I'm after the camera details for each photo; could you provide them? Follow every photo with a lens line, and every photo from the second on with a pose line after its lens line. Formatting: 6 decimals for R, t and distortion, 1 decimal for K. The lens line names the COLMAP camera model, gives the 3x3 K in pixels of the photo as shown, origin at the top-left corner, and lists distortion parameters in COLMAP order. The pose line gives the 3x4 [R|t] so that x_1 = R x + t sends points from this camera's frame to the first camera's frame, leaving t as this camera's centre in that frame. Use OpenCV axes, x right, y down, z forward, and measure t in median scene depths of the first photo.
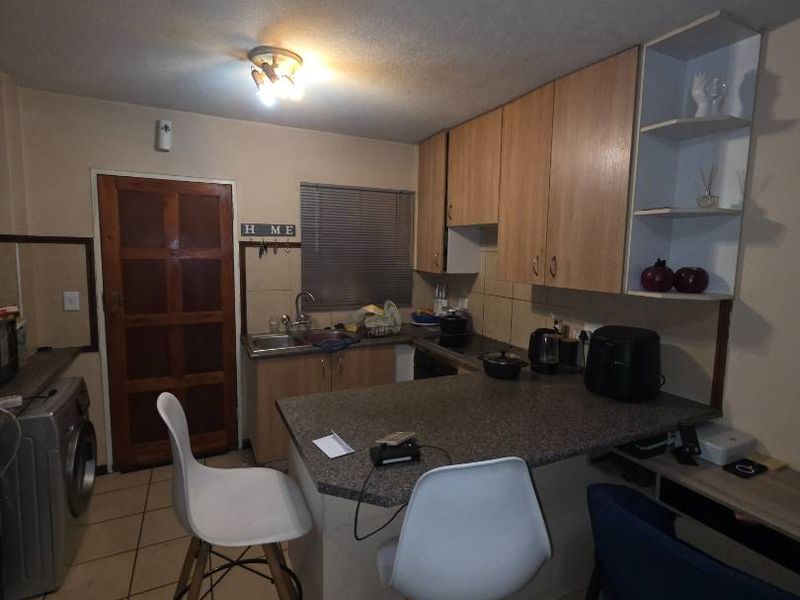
lens RADIAL K [[427.3, 0, 400.9], [0, 427.3, 296.7], [0, 0, 1]] dist [0.002122, -0.000660]
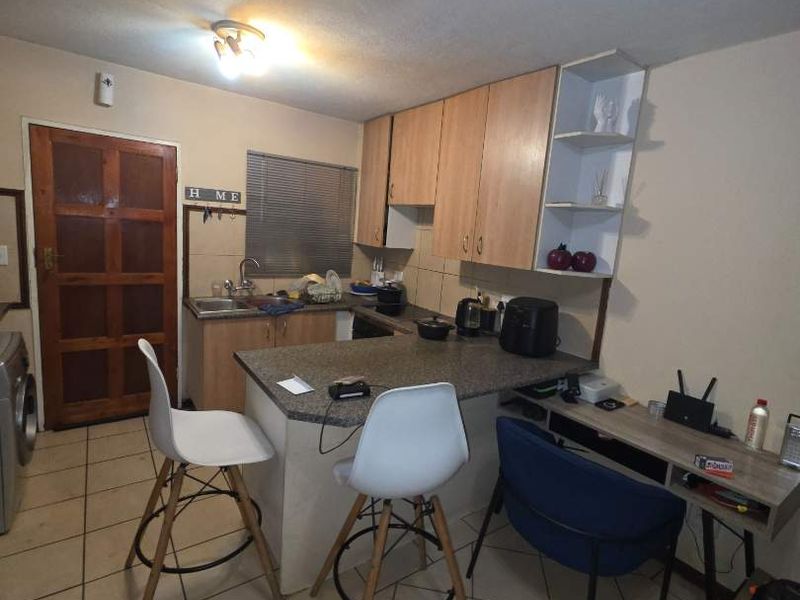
lens RADIAL K [[427.3, 0, 400.3], [0, 427.3, 297.9], [0, 0, 1]] dist [0.002122, -0.000660]
pose [[0.985060, 0.033444, 0.168932, -0.054398], [-0.043299, 0.997547, 0.054998, 0.018349], [-0.166679, -0.061491, 0.984092, -0.133652]]
